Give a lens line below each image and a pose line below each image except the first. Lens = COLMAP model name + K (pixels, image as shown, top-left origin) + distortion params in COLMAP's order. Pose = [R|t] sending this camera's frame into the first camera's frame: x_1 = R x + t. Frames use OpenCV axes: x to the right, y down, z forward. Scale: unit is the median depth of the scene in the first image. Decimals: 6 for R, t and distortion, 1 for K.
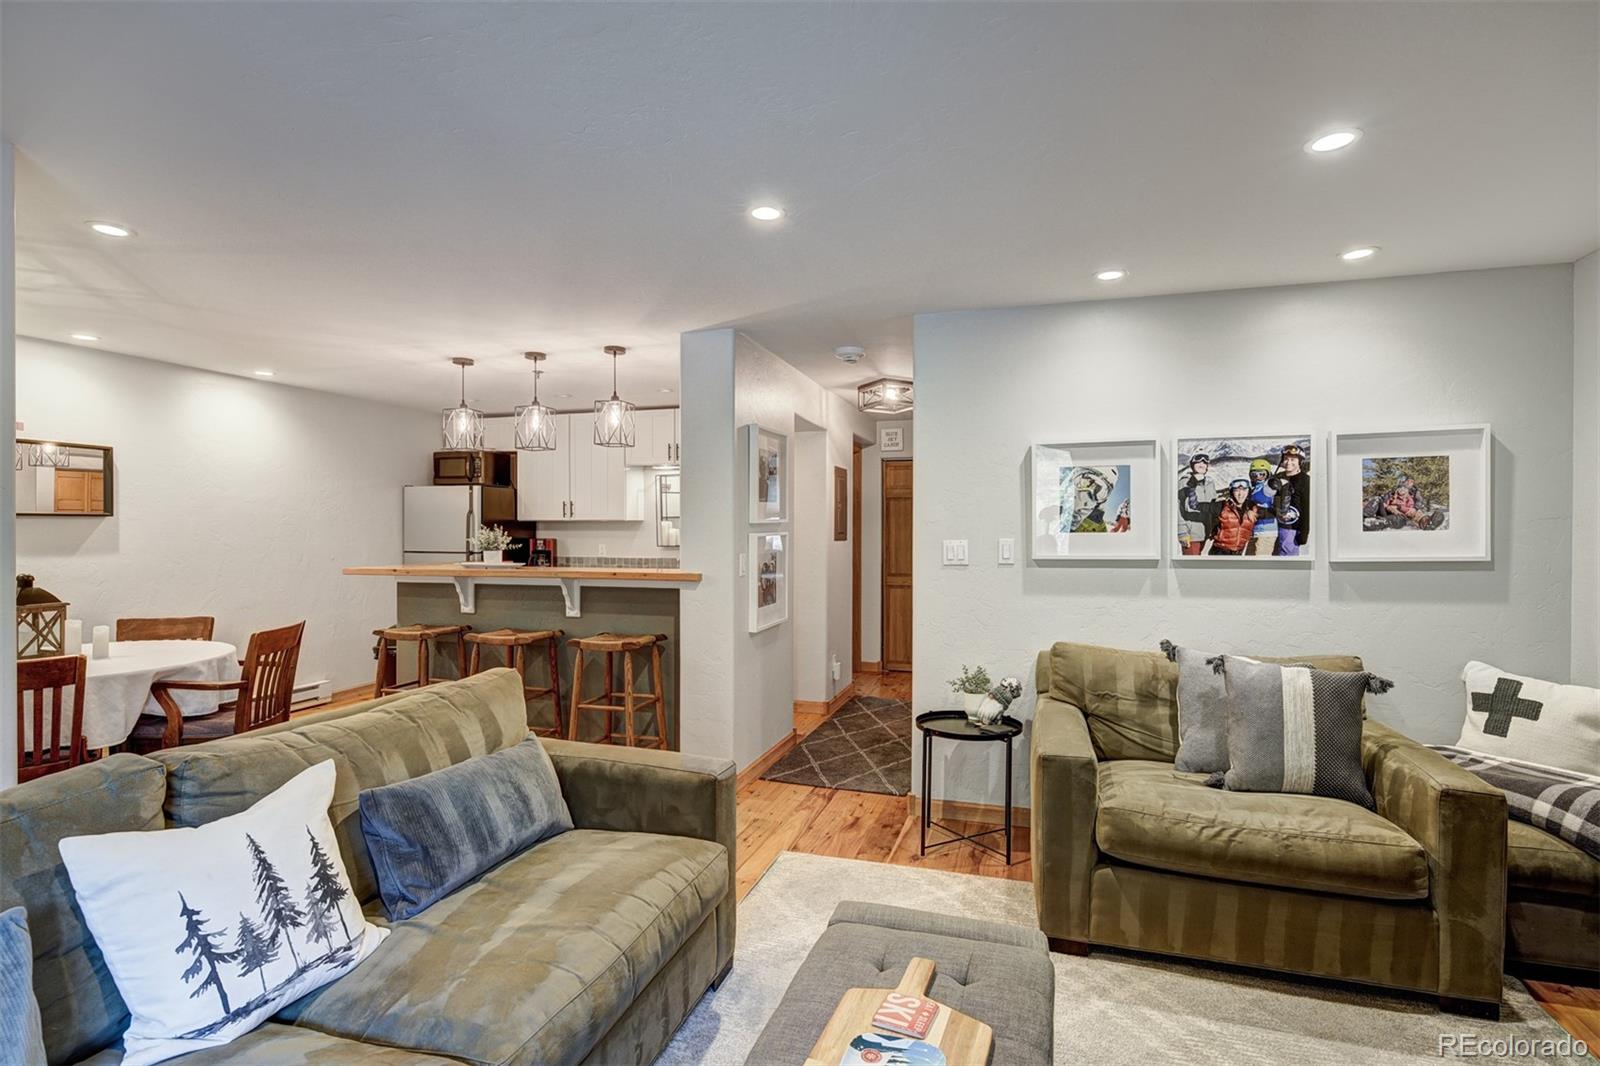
lens RADIAL K [[763.8, 0, 806.4], [0, 763.8, 539.9], [0, 0, 1]] dist [0.004022, -0.004962]
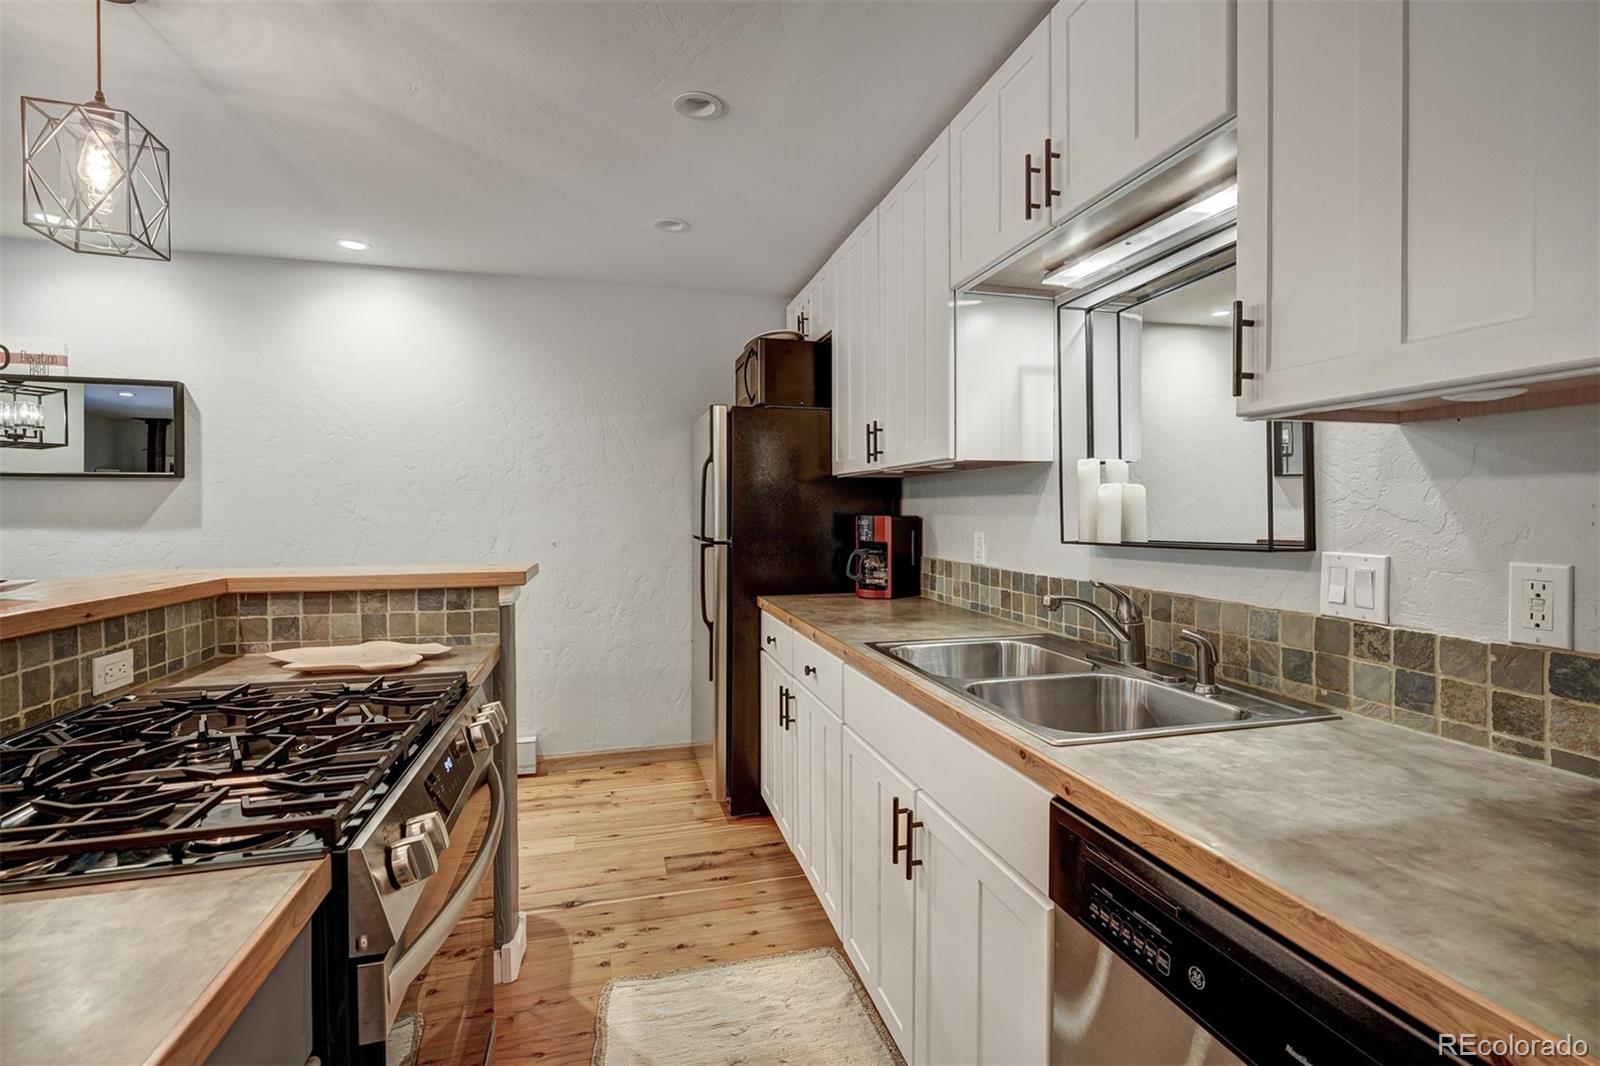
lens RADIAL K [[702.9, 0, 798.6], [0, 702.9, 517.2], [0, 0, 1]] dist [0.001396, -0.001279]
pose [[0.533960, 0.007395, -0.845478, -0.034500], [-0.013162, 0.999913, 0.000434, -0.001043], [0.845407, 0.010896, 0.534011, 1.494290]]
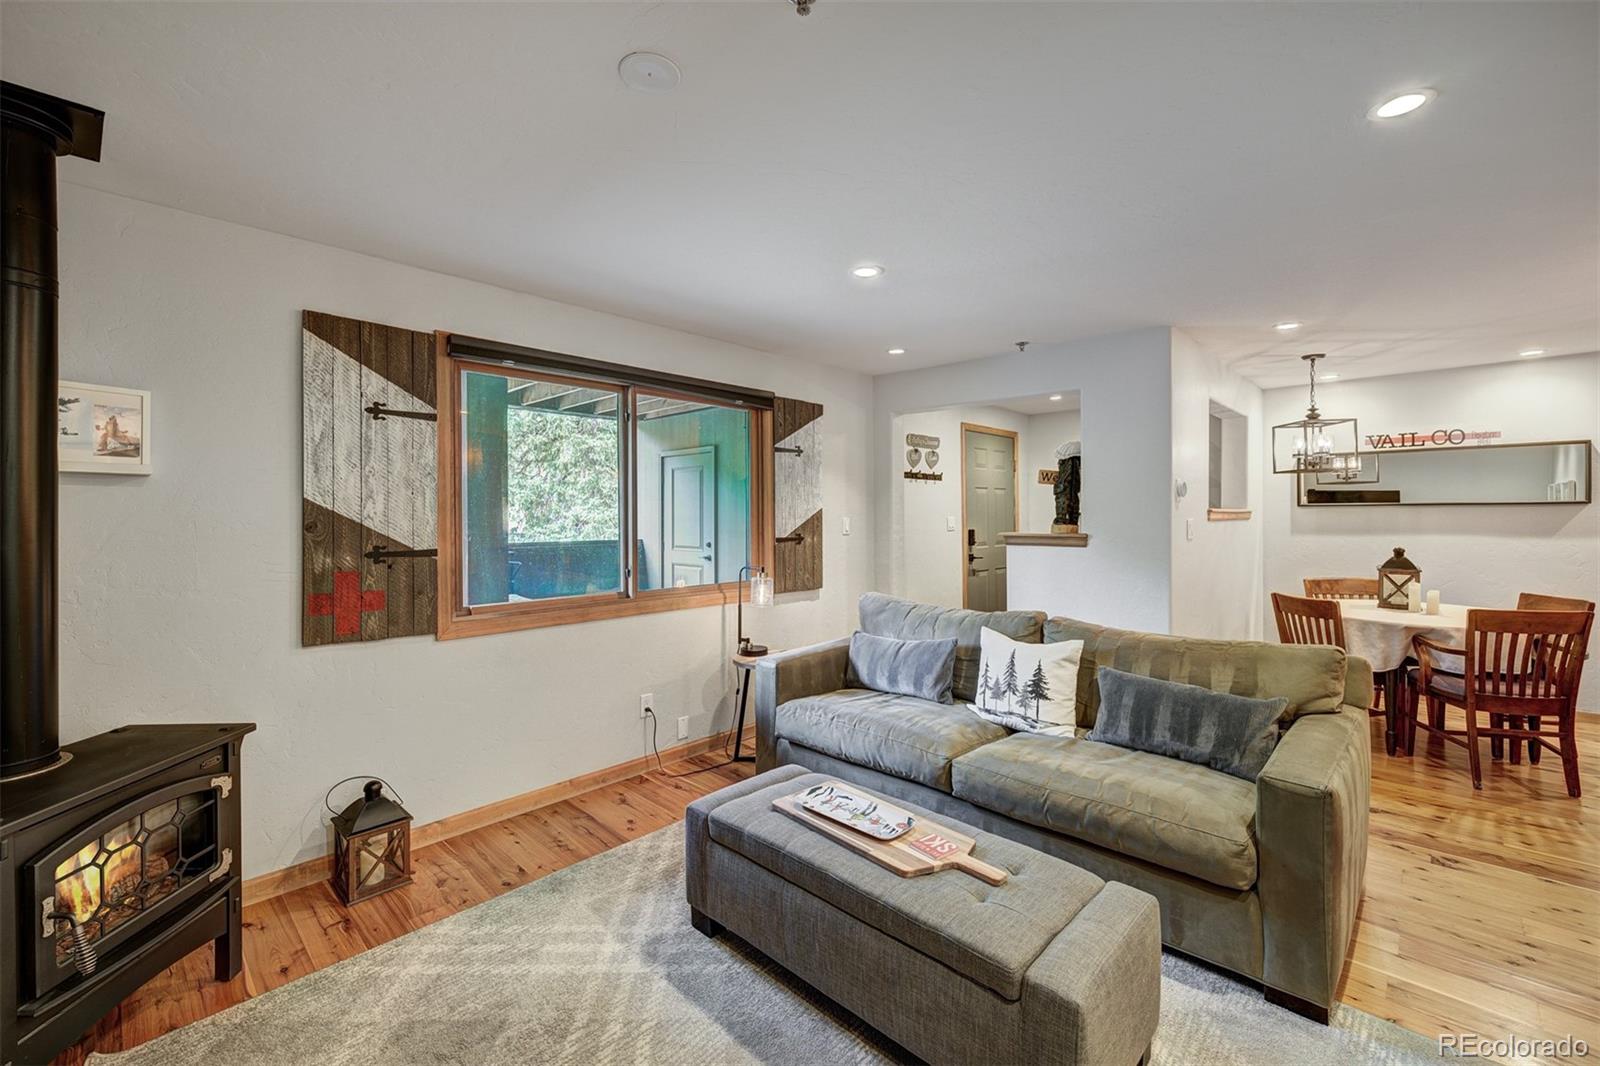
lens RADIAL K [[670.3, 0, 805.2], [0, 670.3, 516.9], [0, 0, 1]] dist [-0.003553, 0.001022]
pose [[-0.443557, 0.003492, -0.896239, 0.575867], [-0.008791, 0.999927, 0.008247, -0.012637], [0.896203, 0.011537, -0.443494, 0.549639]]
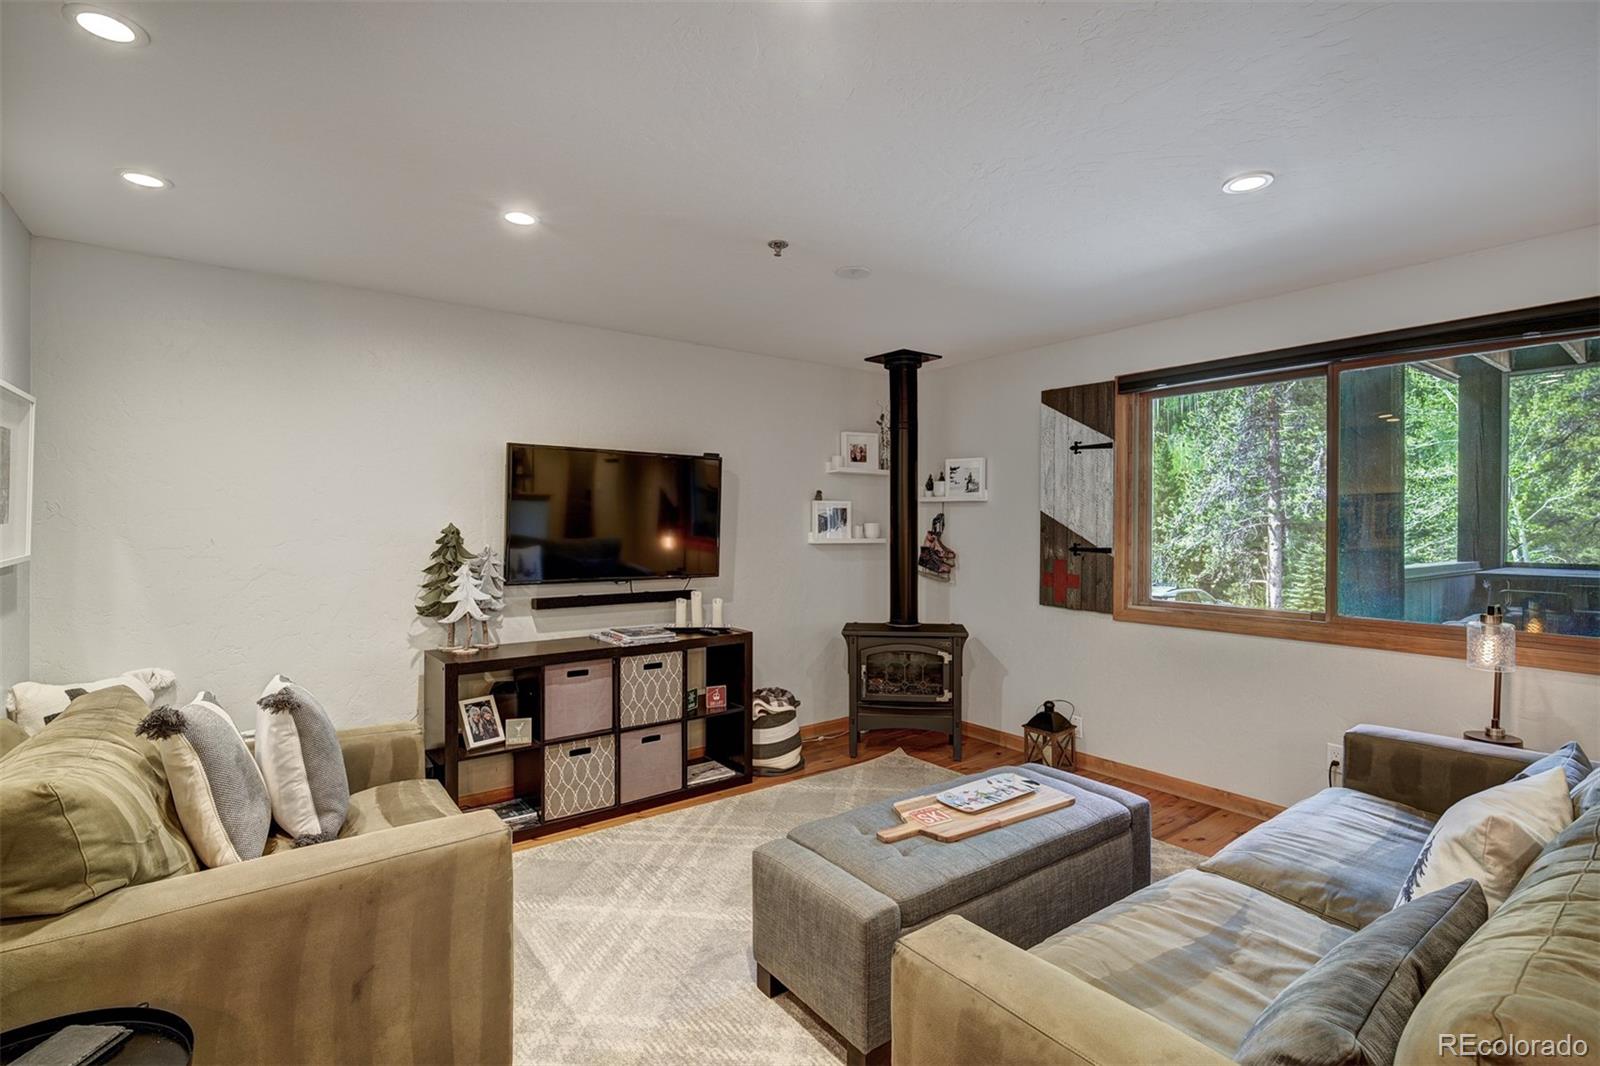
lens RADIAL K [[763.8, 0, 810.0], [0, 763.8, 525.5], [0, 0, 1]] dist [0.004022, -0.004962]
pose [[-0.809300, -0.002618, 0.587390, -0.268553], [0.005588, 0.999910, 0.012156, -0.014758], [-0.587369, 0.013120, -0.809213, 1.023650]]
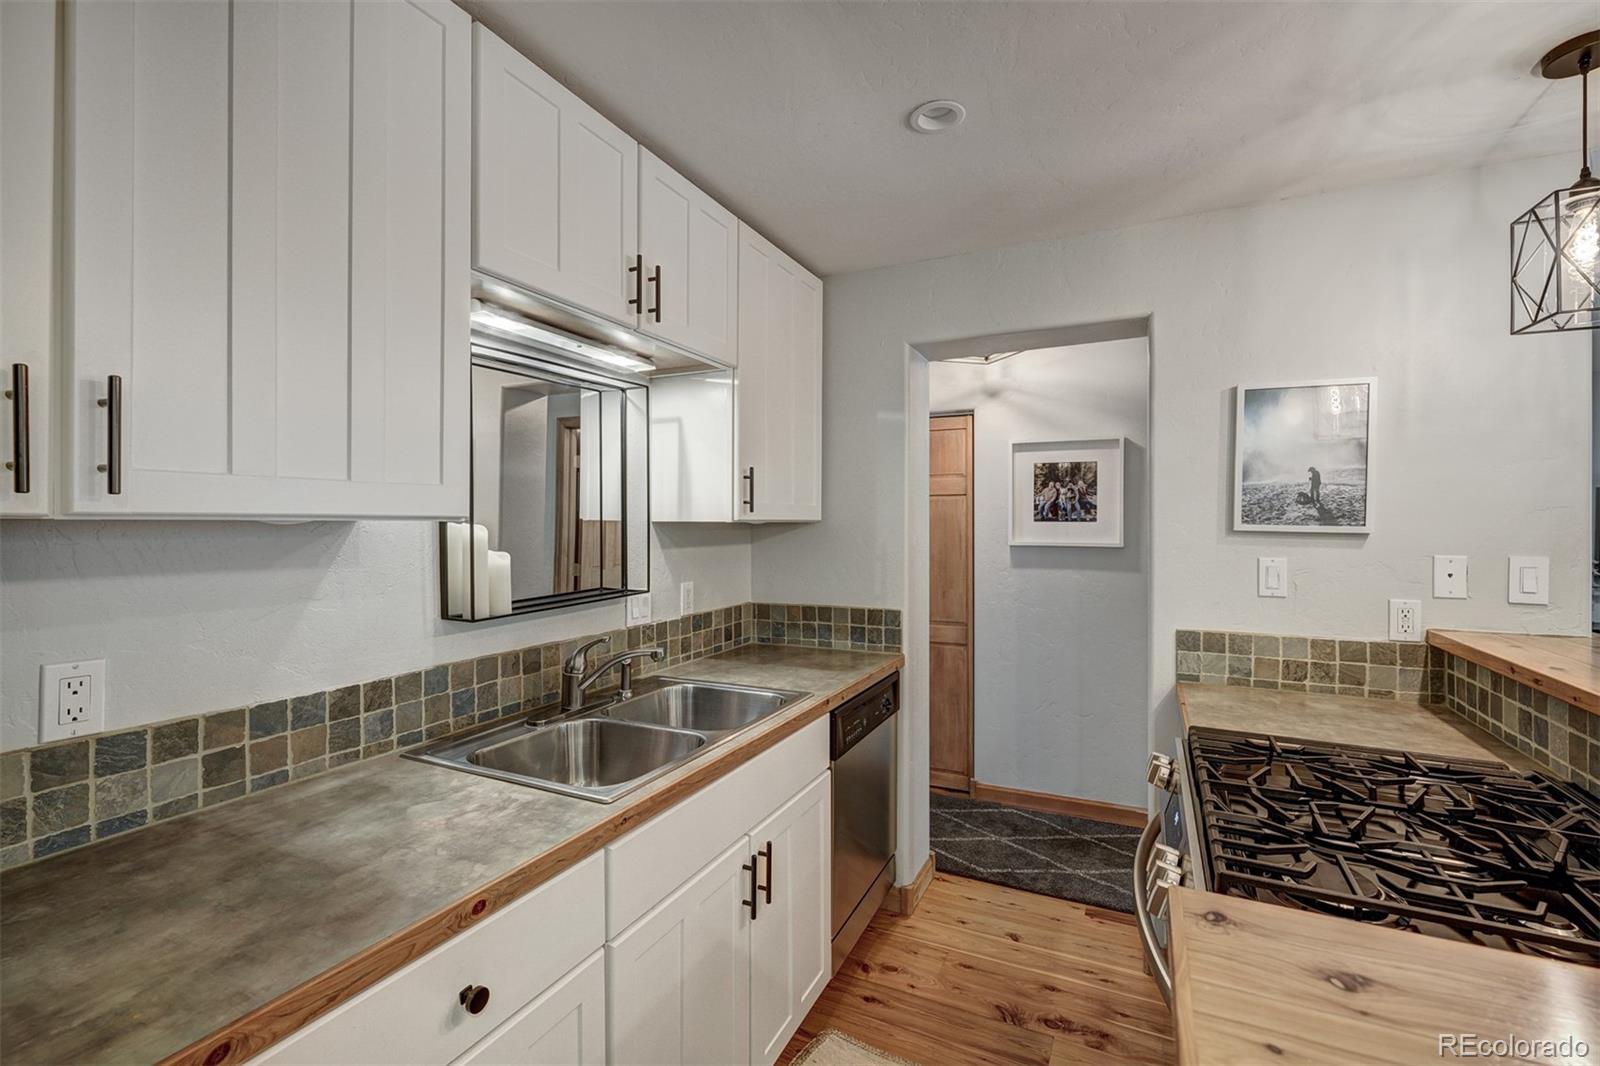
lens RADIAL K [[702.9, 0, 805.6], [0, 702.9, 526.2], [0, 0, 1]] dist [0.001396, -0.001279]
pose [[0.149163, -0.005185, 0.988799, -0.803168], [0.015717, 0.999872, 0.002872, -0.043829], [-0.988688, 0.015113, 0.149226, 1.671107]]
